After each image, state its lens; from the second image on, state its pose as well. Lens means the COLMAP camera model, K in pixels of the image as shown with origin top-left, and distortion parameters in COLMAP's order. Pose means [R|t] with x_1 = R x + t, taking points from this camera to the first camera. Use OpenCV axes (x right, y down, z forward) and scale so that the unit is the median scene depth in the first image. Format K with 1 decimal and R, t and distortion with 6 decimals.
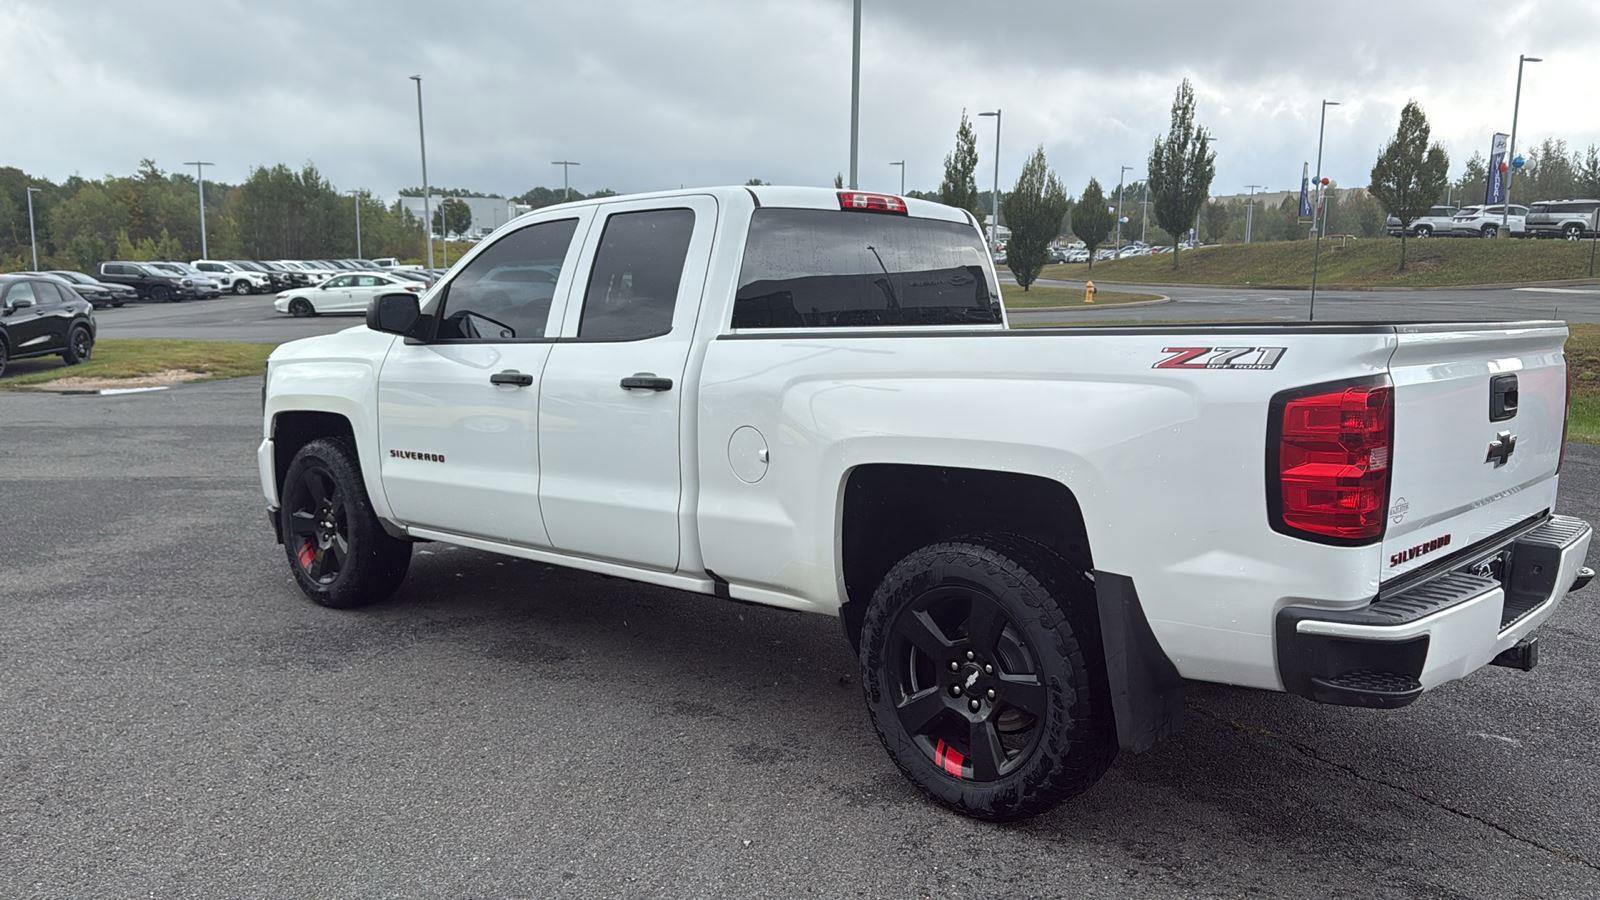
lens RADIAL K [[1277.4, 0, 831.7], [0, 1277.4, 442.8], [0, 0, 1]] dist [0.132448, -0.224580]
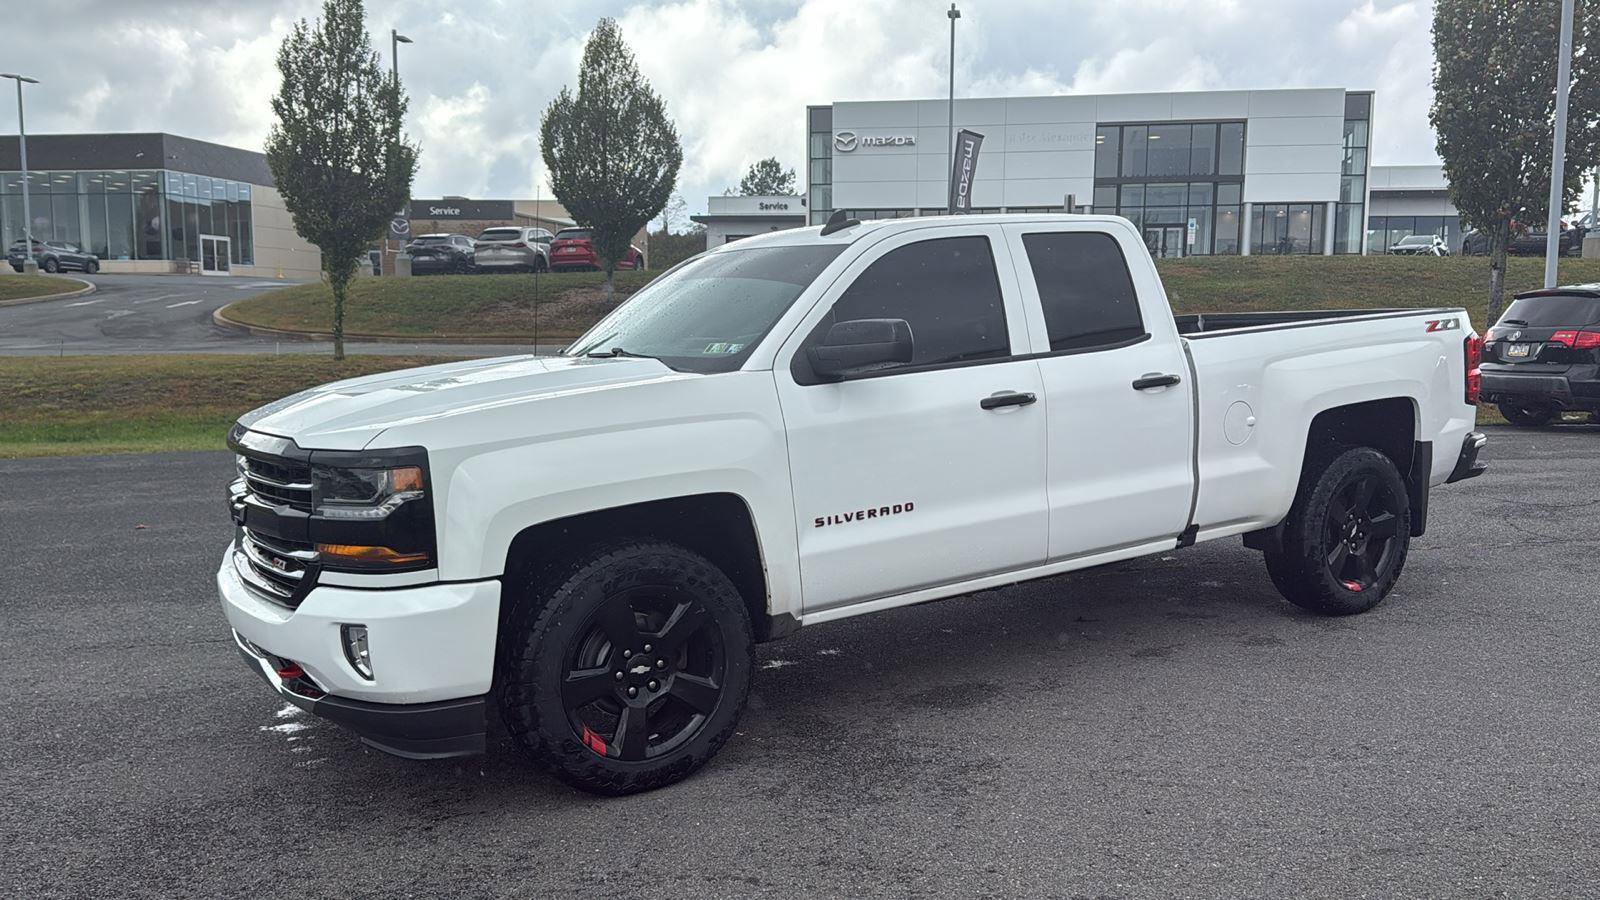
lens RADIAL K [[1268.4, 0, 826.0], [0, 1268.4, 473.2], [0, 0, 1]] dist [0.138715, -0.219005]
pose [[0.255059, -0.136045, 0.957307, -1.213666], [0.139723, 0.984847, 0.102731, -0.113592], [-0.956777, 0.107555, 0.270203, 0.884105]]
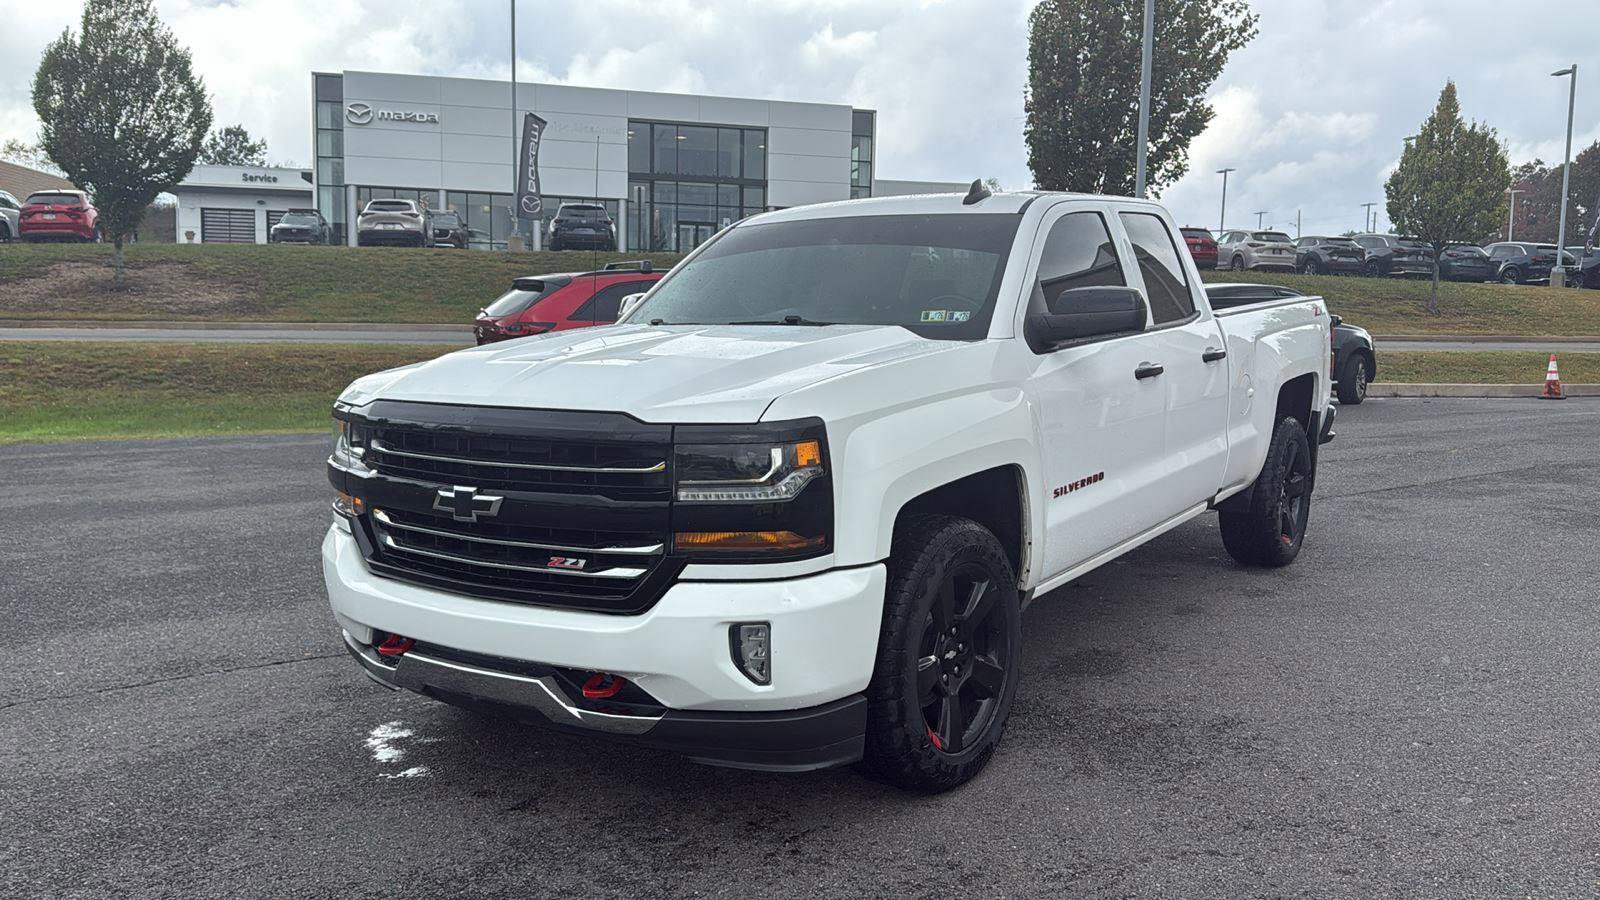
lens RADIAL K [[1277.4, 0, 831.7], [0, 1277.4, 442.8], [0, 0, 1]] dist [0.132448, -0.224580]
pose [[-0.139834, -0.118648, 0.983041, -1.210241], [0.118442, 0.983663, 0.135571, -0.160216], [-0.983066, 0.135390, -0.123497, 1.380350]]
